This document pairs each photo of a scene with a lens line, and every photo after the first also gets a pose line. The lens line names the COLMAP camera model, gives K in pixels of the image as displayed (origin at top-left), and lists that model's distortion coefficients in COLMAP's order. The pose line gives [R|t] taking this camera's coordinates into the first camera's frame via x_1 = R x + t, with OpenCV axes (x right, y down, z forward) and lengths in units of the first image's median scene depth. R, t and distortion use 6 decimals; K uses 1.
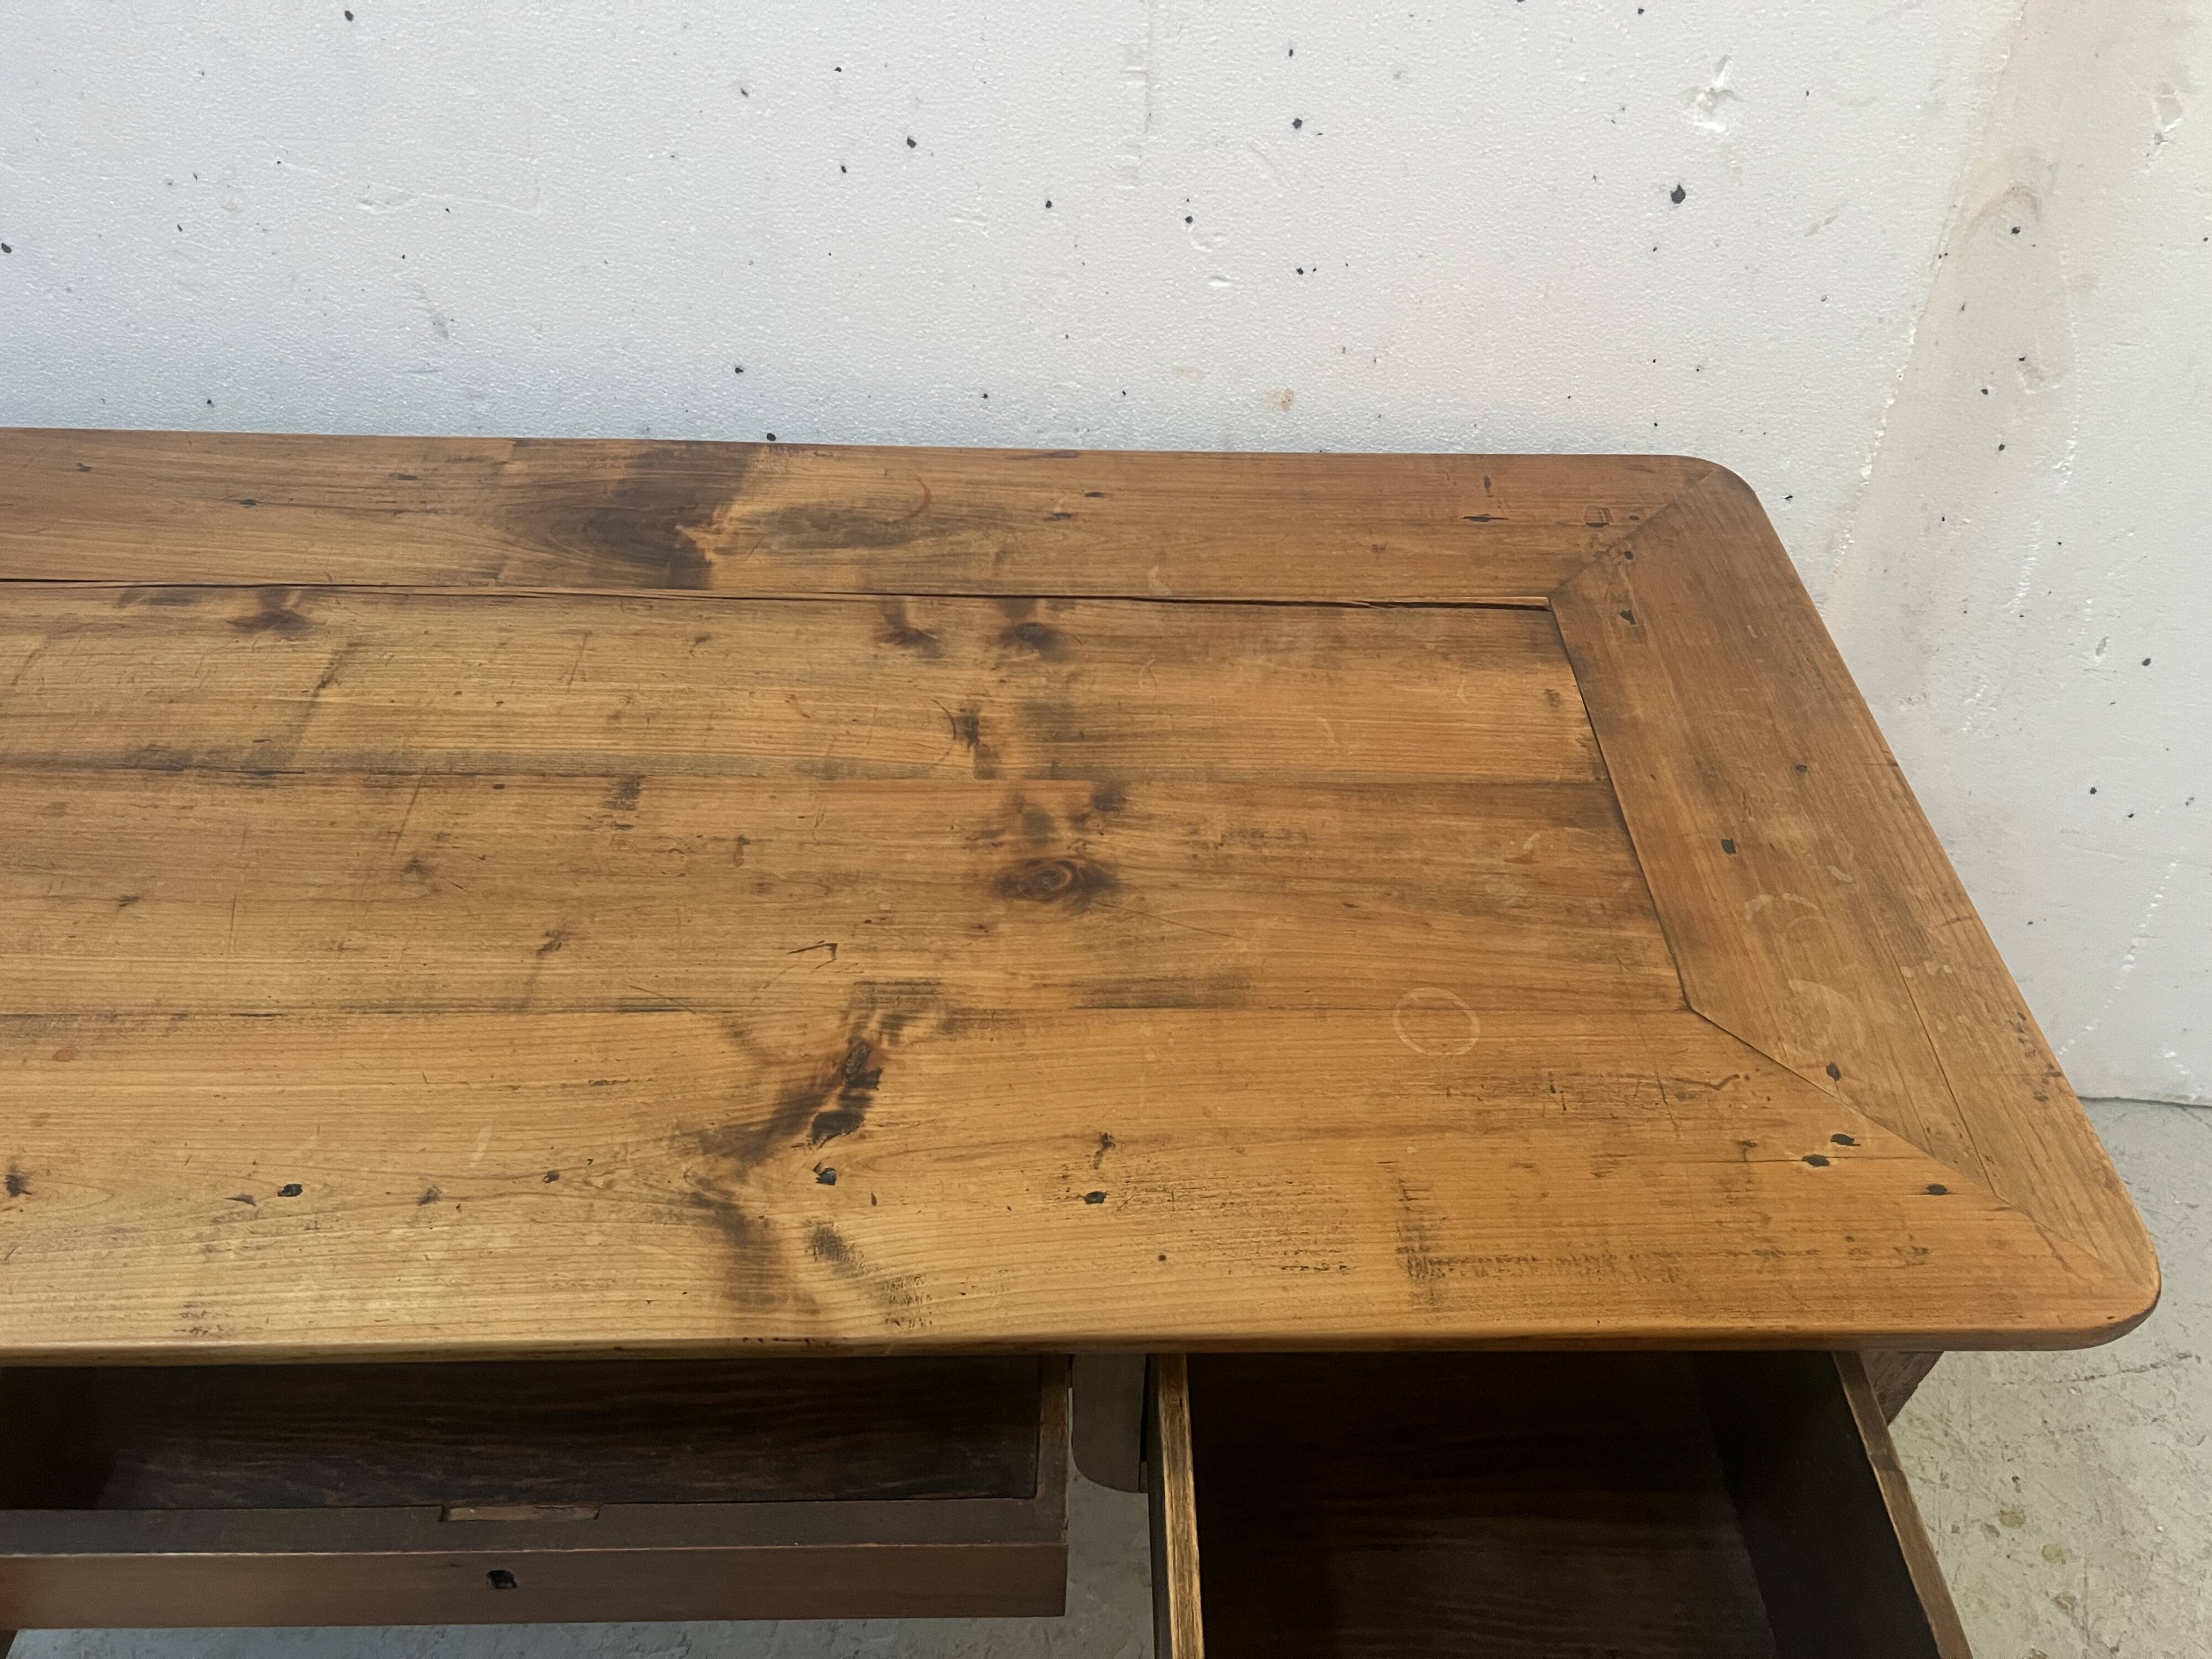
lens RADIAL K [[1691.7, 0, 1122.9], [0, 1691.7, 833.7], [0, 0, 1]] dist [0.053999, -0.063853]
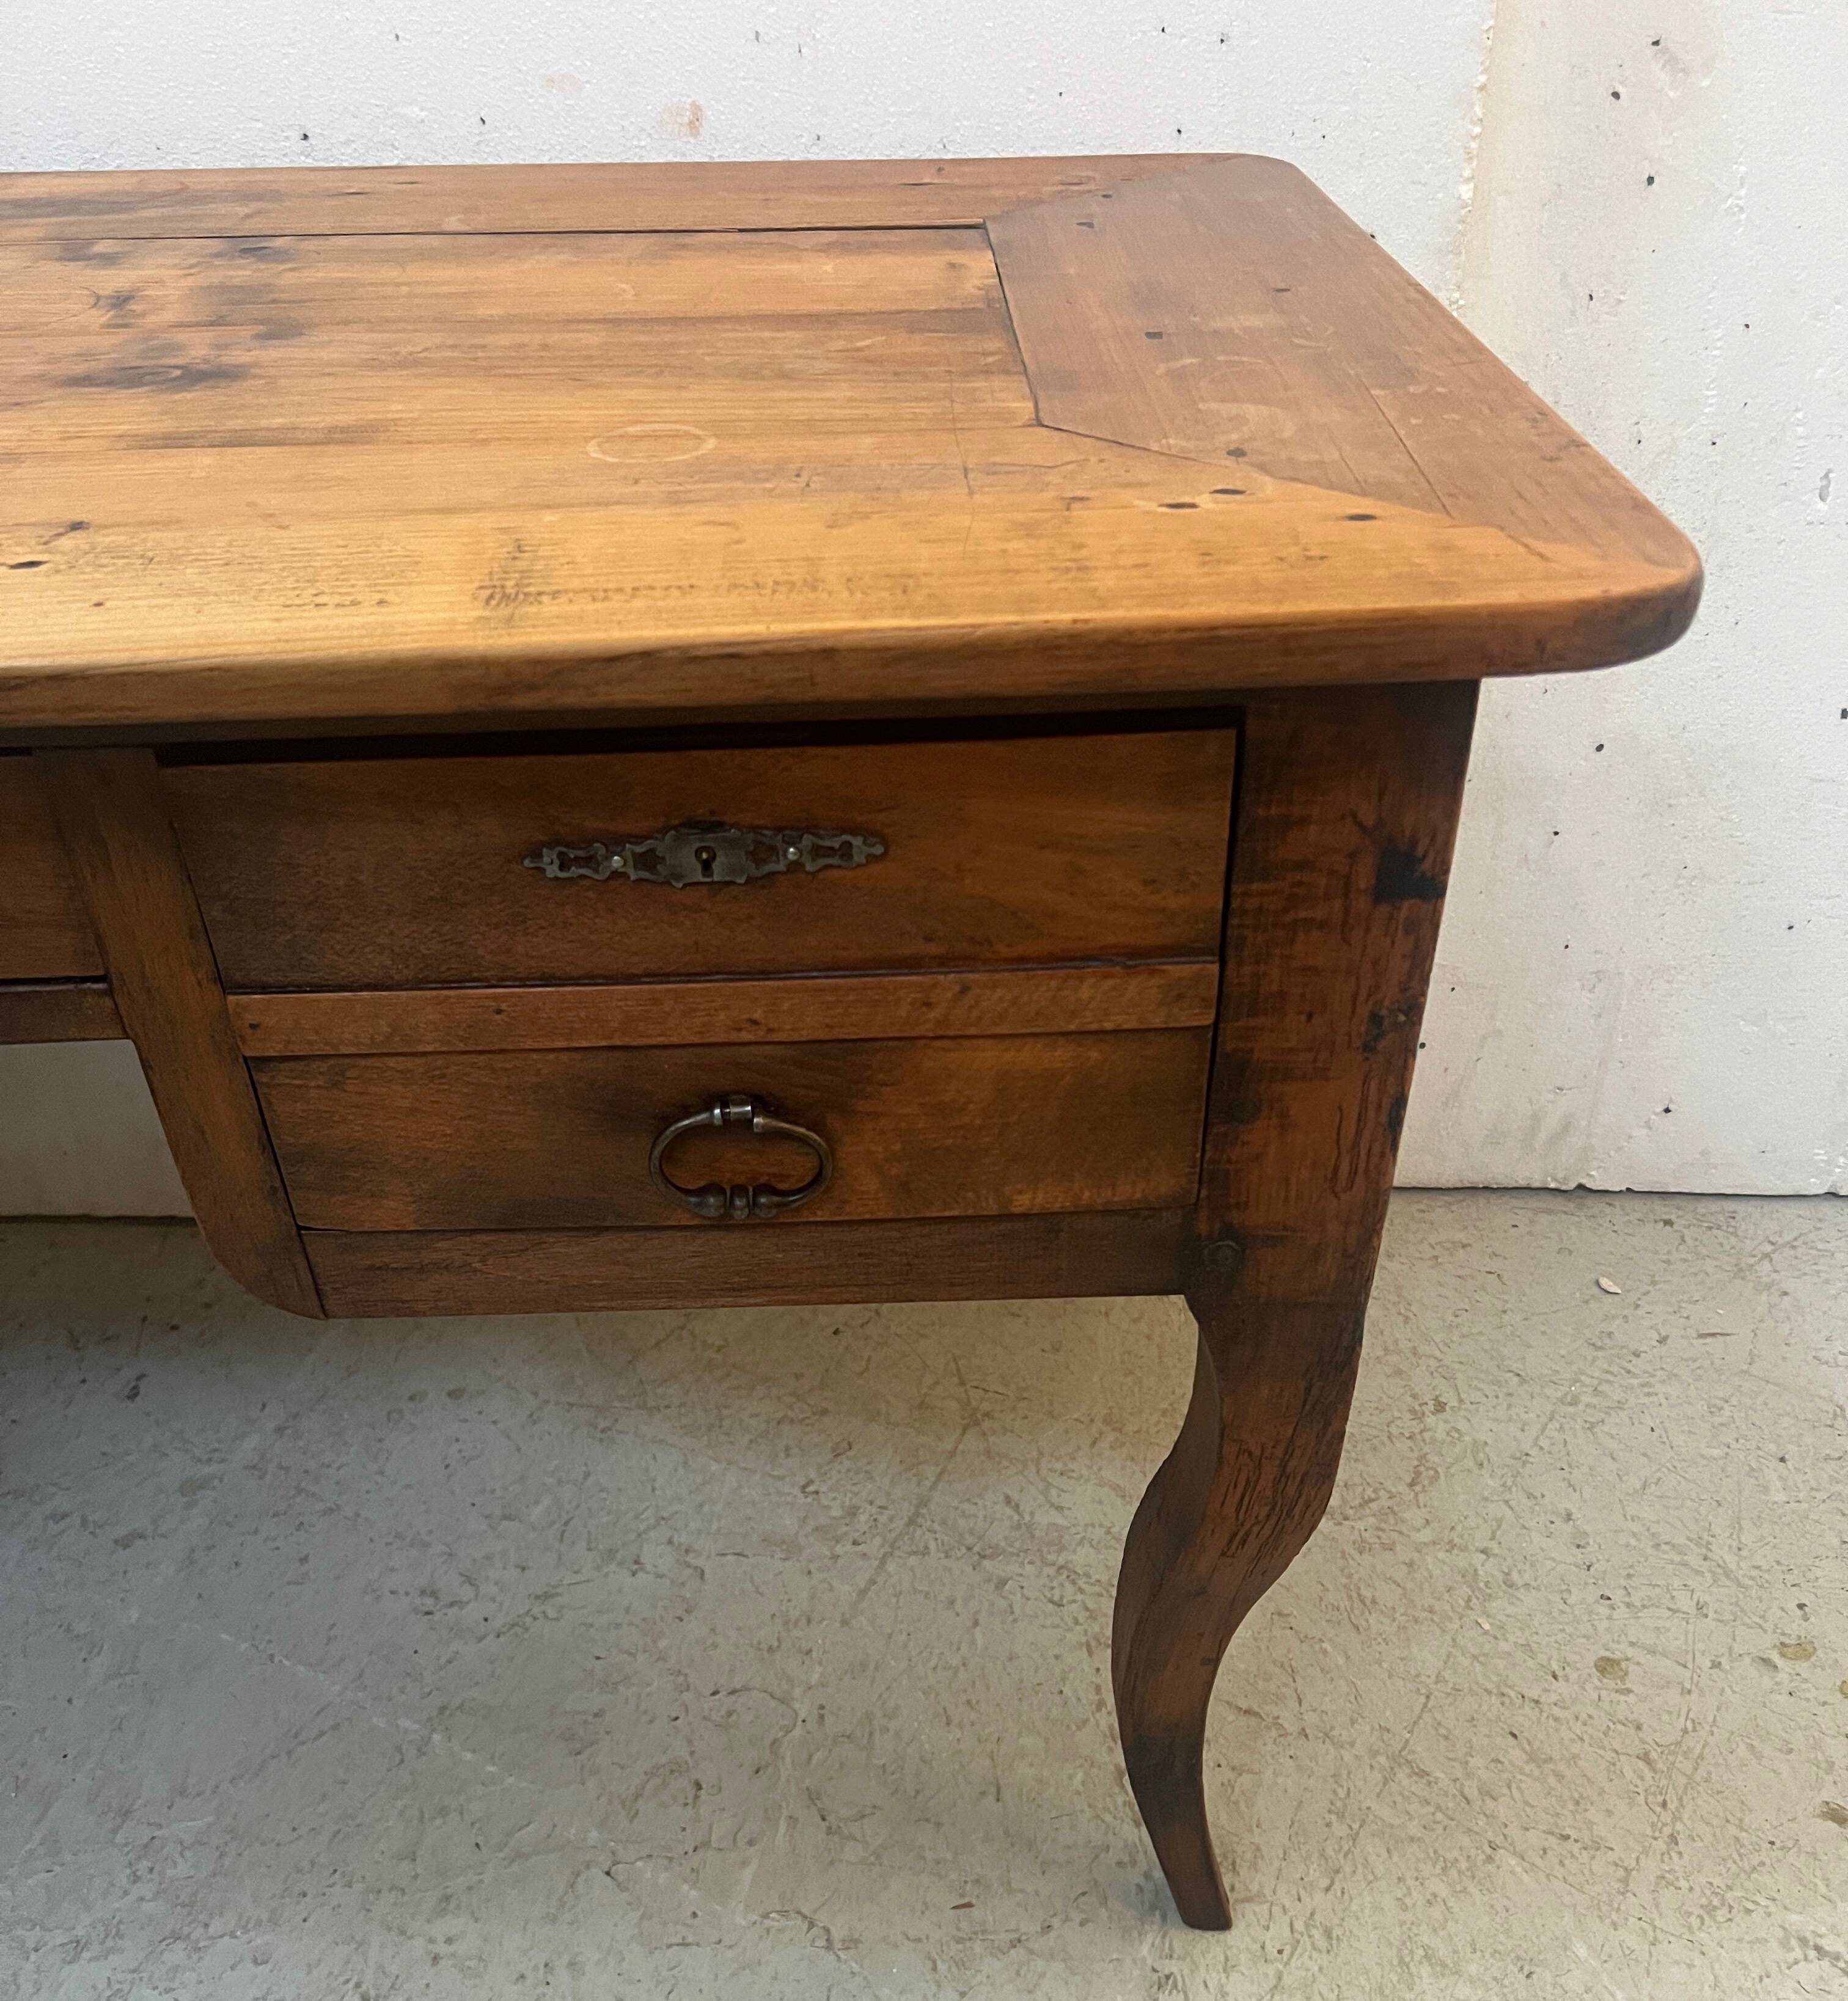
lens RADIAL K [[1896.5, 0, 915.8], [0, 1896.5, 1239.3], [0, 0, 1]] dist [0.023252, 0.000000]
pose [[0.999060, -0.034974, -0.025630, 0.251532], [0.032043, 0.993741, -0.107011, 0.427450], [0.029212, 0.106089, 0.993927, 0.251636]]
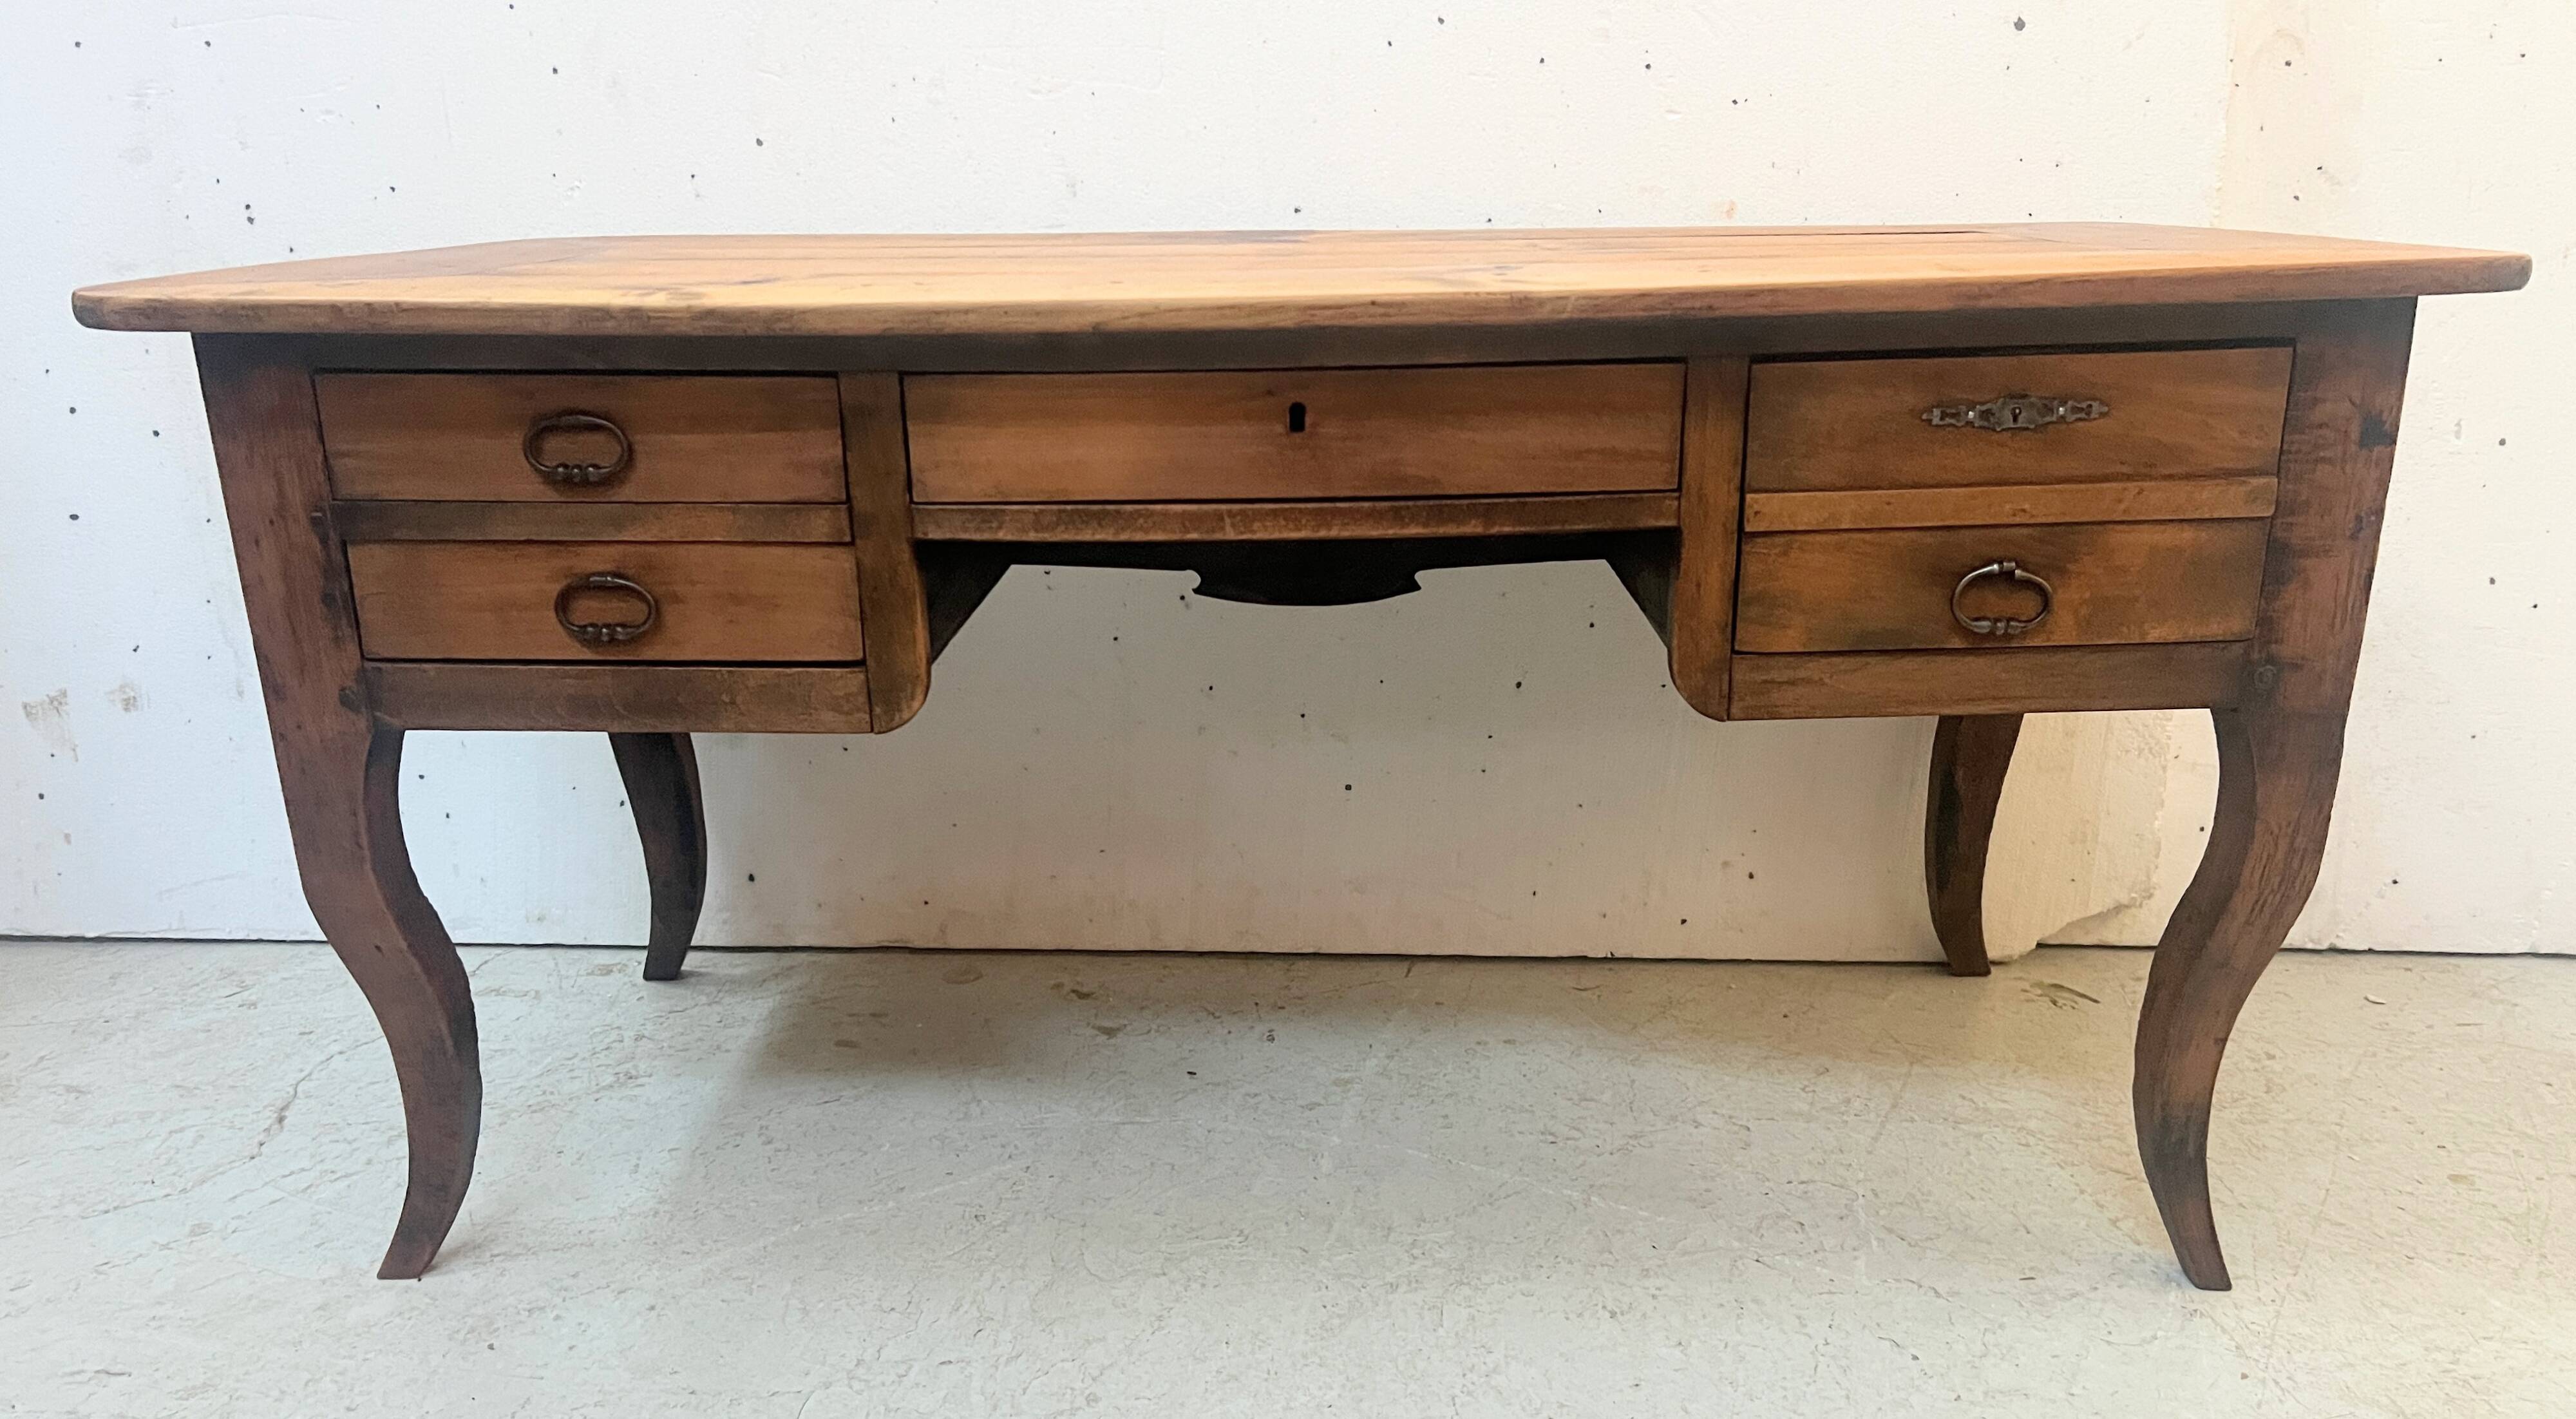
lens RADIAL K [[1985.7, 0, 1288.4], [0, 1985.7, 824.8], [0, 0, 1]] dist [0.022969, -0.013959]
pose [[0.998492, -0.029175, -0.046494, -0.219748], [0.006198, 0.901560, -0.432609, 0.994718], [0.054538, 0.431669, 0.900382, -0.188814]]
